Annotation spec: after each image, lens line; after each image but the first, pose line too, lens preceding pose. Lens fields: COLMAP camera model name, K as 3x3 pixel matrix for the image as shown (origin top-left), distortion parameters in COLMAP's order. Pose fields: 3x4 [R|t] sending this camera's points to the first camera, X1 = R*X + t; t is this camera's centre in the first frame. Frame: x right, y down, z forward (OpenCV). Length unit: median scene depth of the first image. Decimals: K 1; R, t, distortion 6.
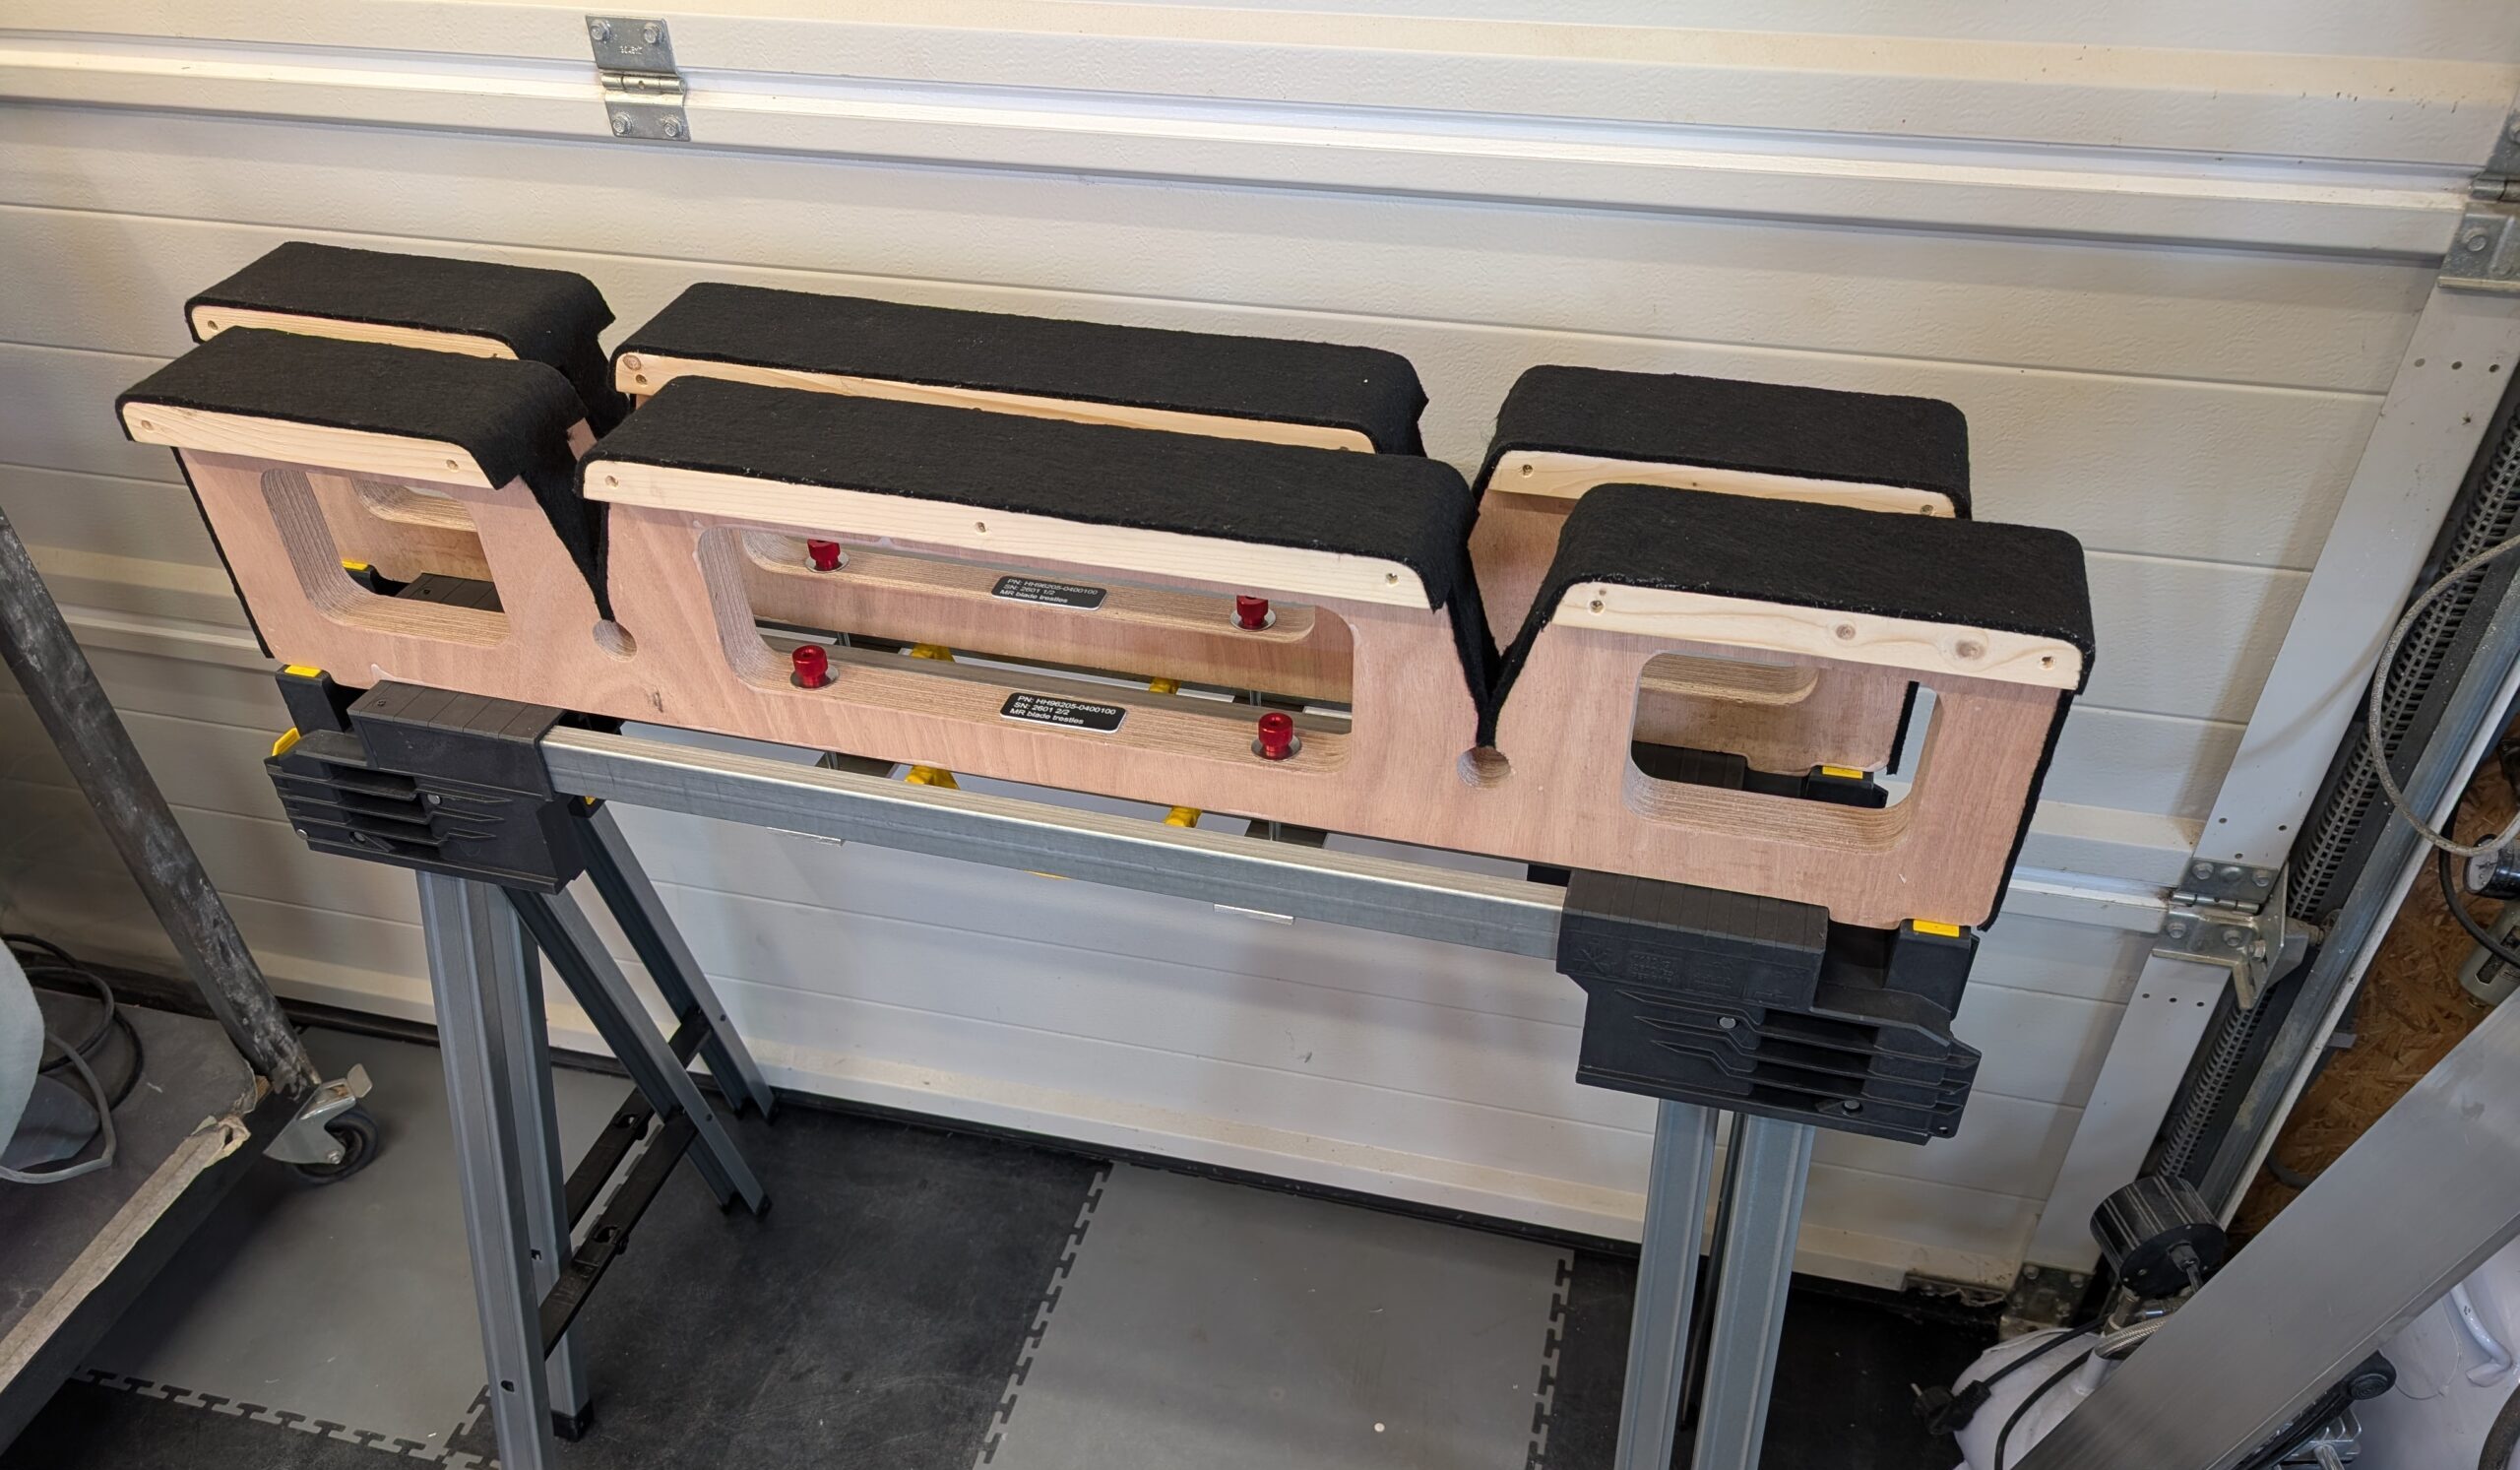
lens RADIAL K [[1792.9, 0, 1262.8], [0, 1792.9, 947.9], [0, 0, 1]] dist [-0.003387, -0.002172]
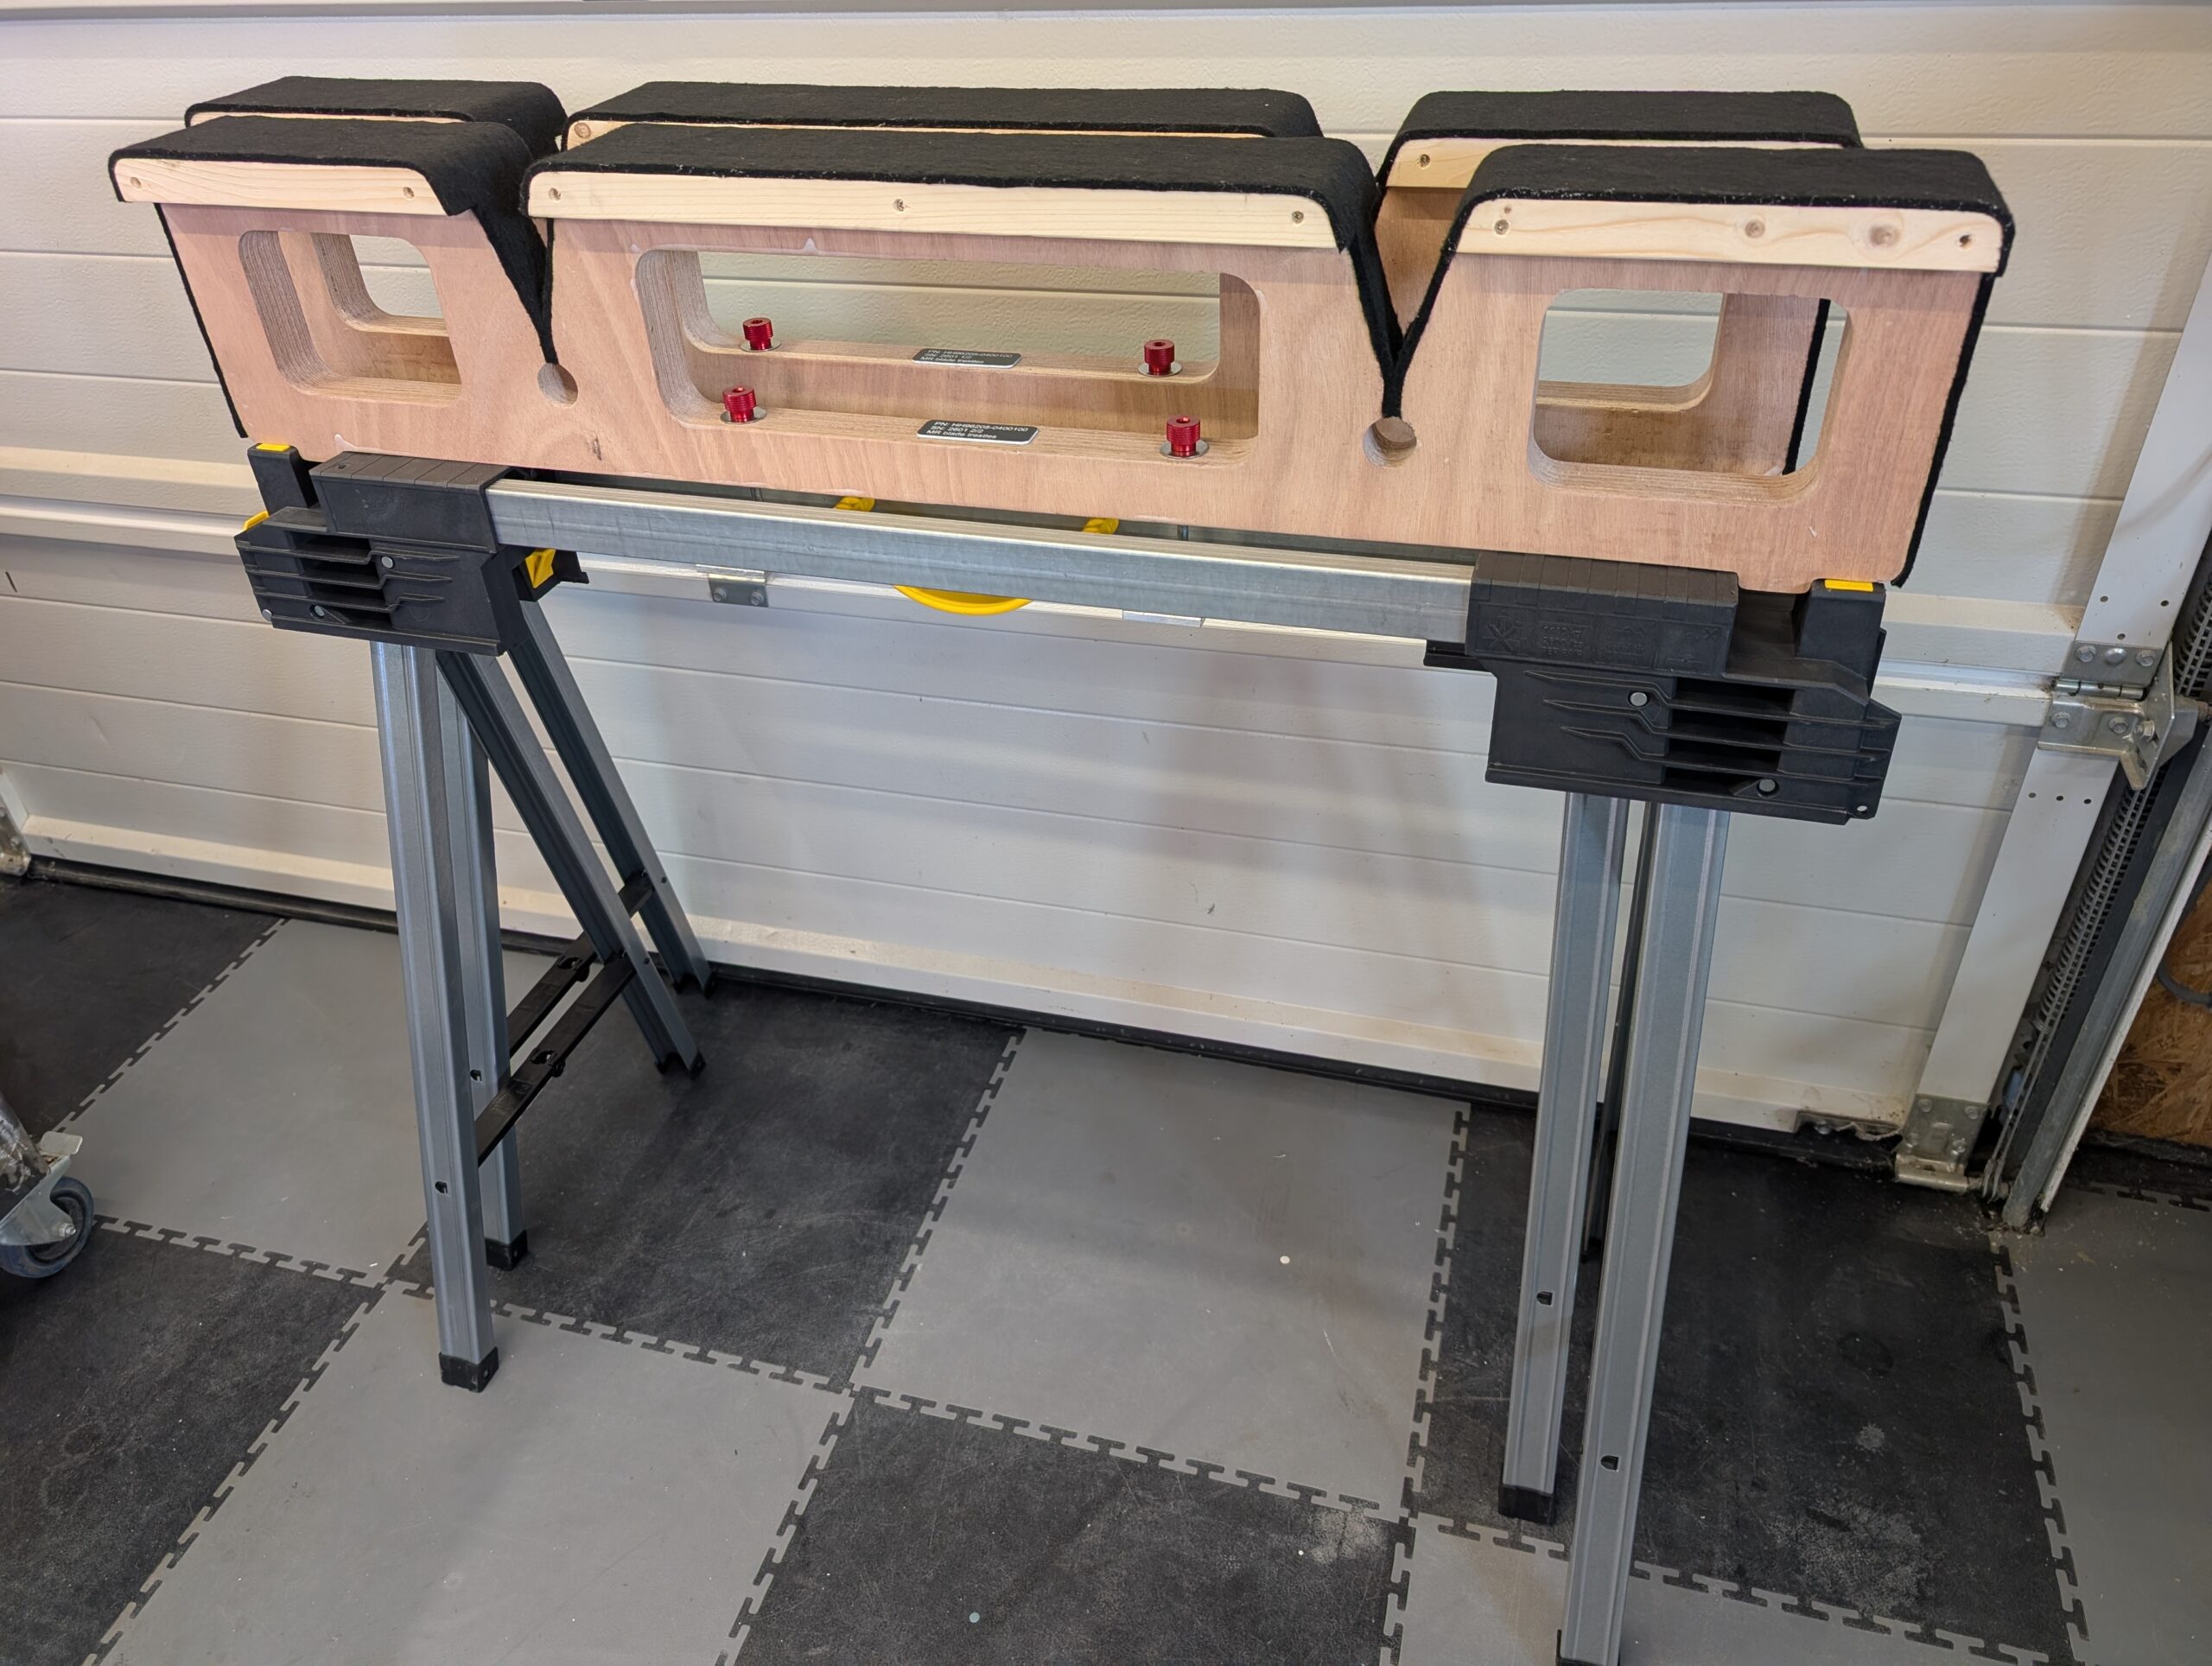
lens RADIAL K [[1579.9, 0, 1106.0], [0, 1579.9, 833.0], [0, 0, 1]] dist [-0.003396, 0.001536]
pose [[0.999353, -0.004797, -0.035659, -0.005057], [0.000691, 0.993449, -0.114278, 0.183359], [0.035973, 0.114180, 0.992809, 0.106002]]
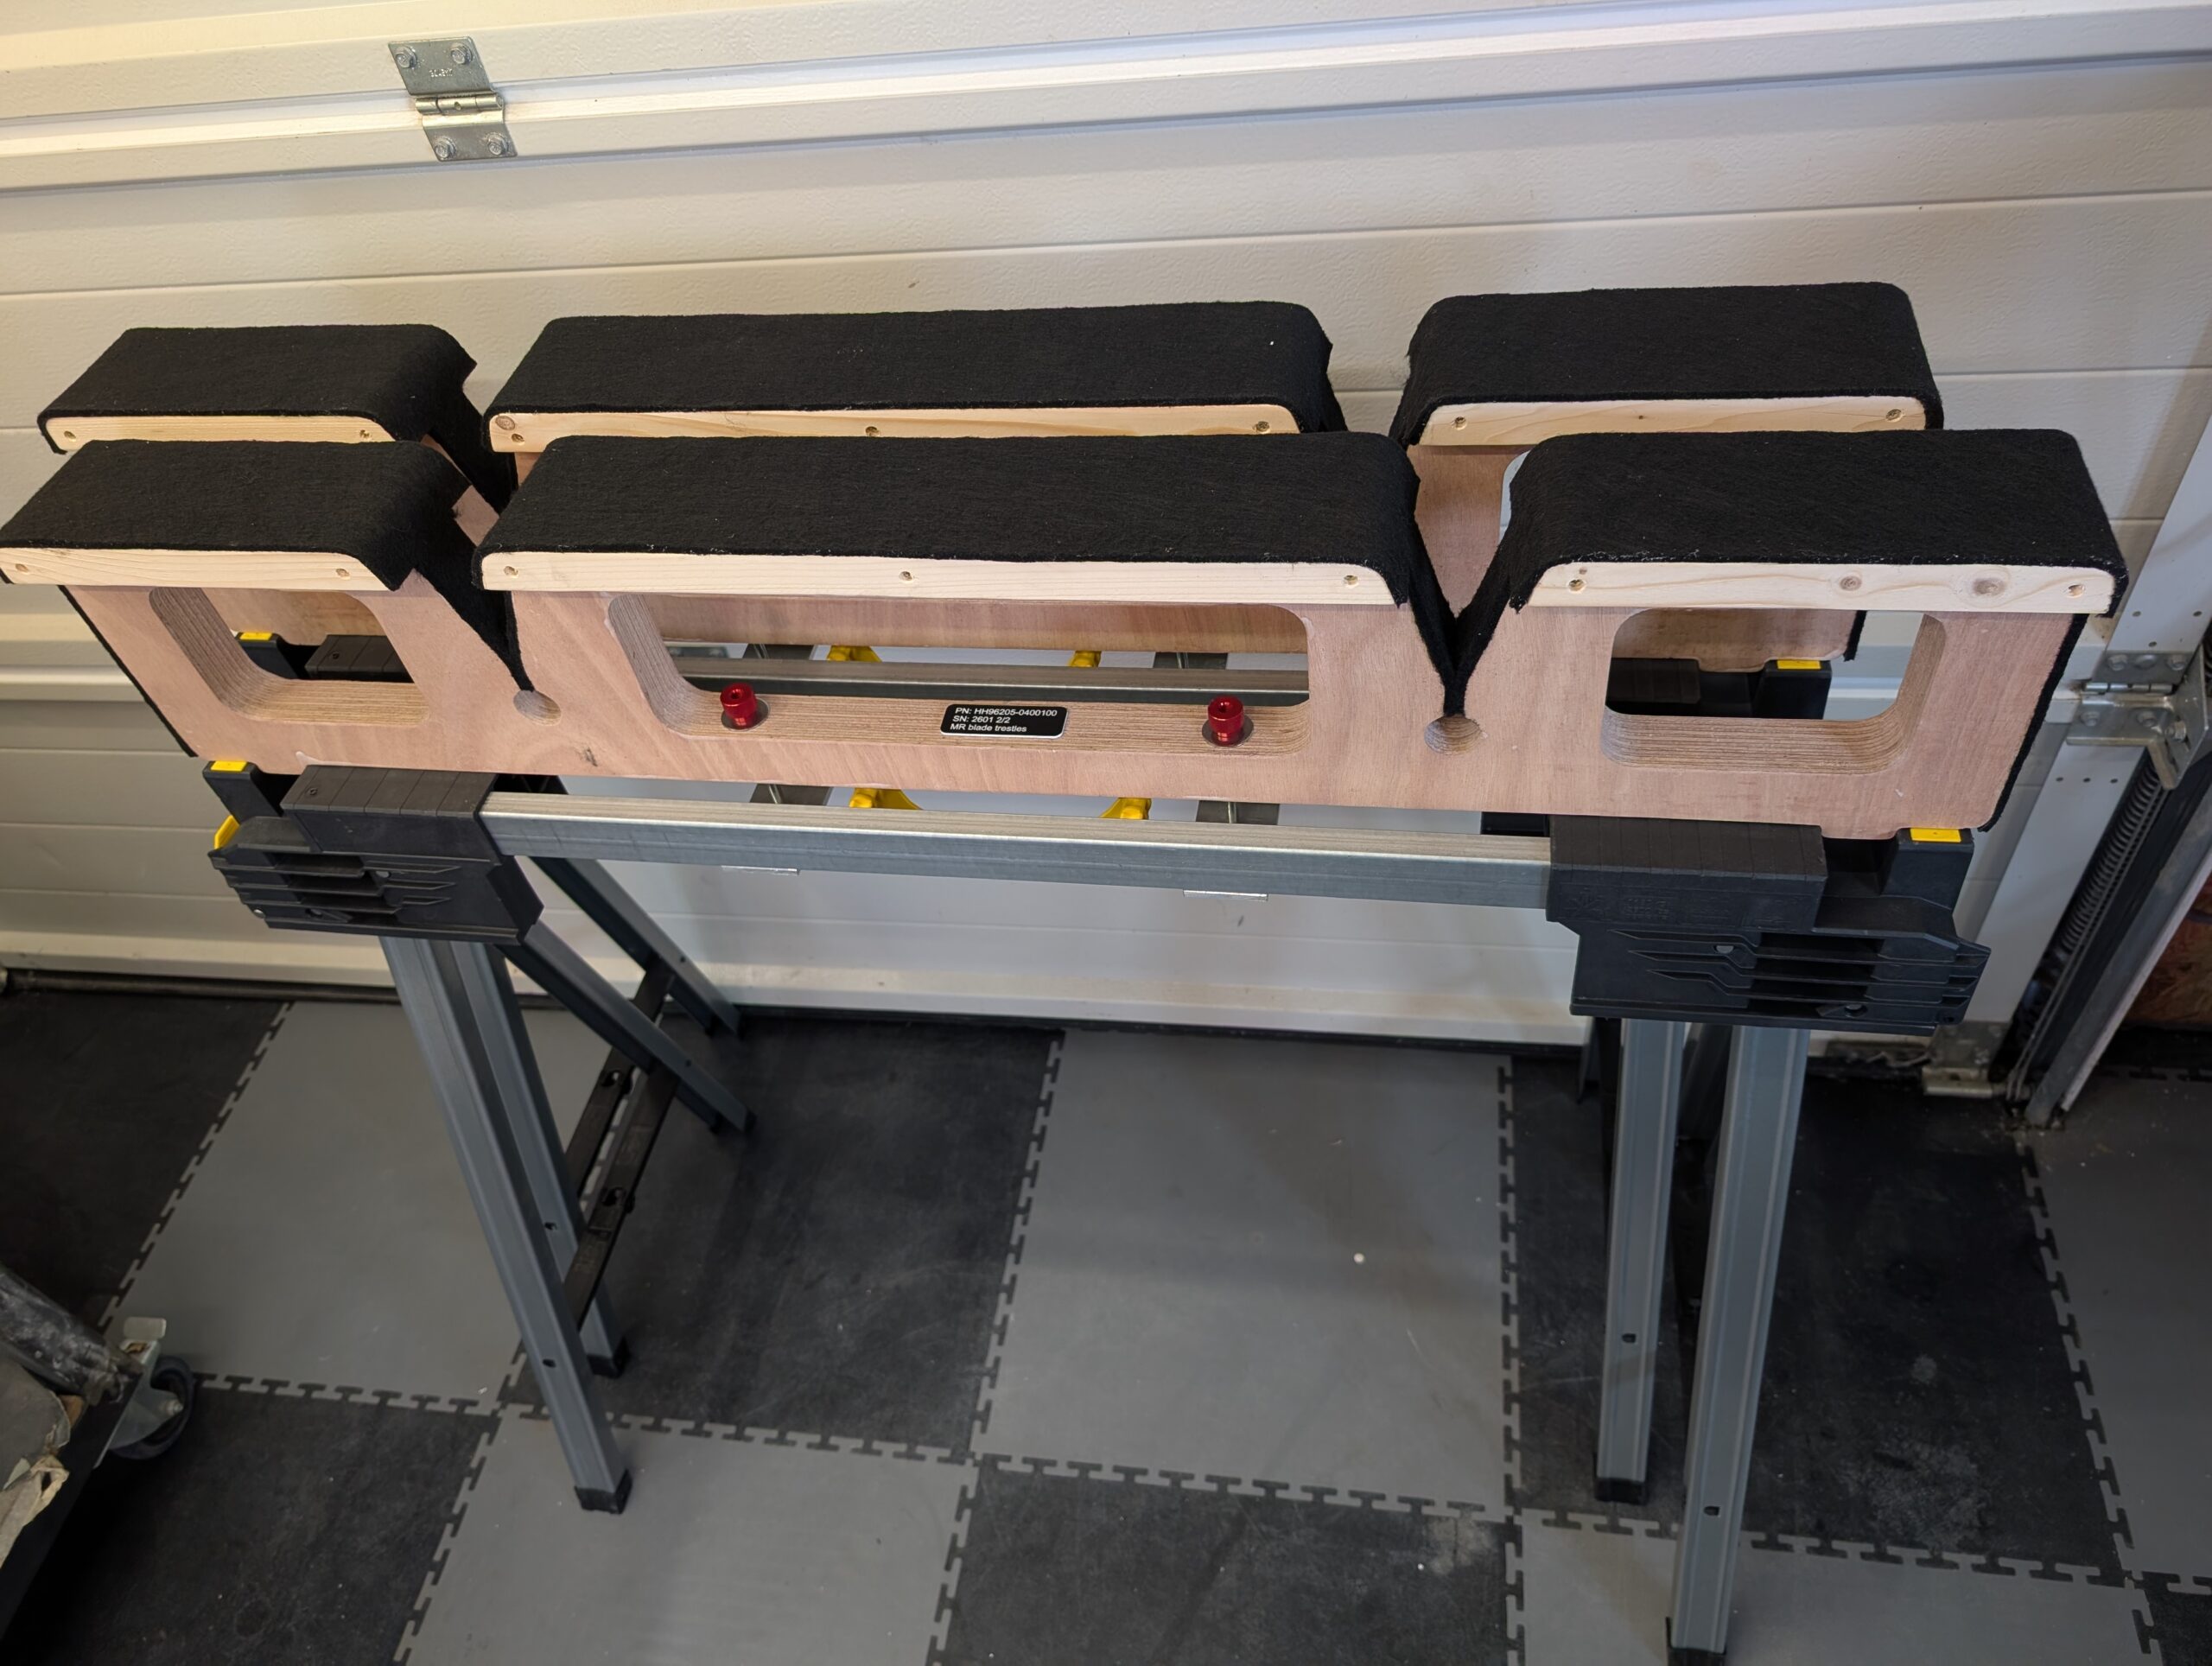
lens RADIAL K [[1586.8, 0, 1120.2], [0, 1586.8, 821.1], [0, 0, 1]] dist [-0.008570, 0.004536]
pose [[0.989364, -0.145373, -0.004994, -0.046931], [0.145275, 0.985808, 0.084132, -0.126314], [-0.007308, -0.083962, 0.996442, 0.118348]]
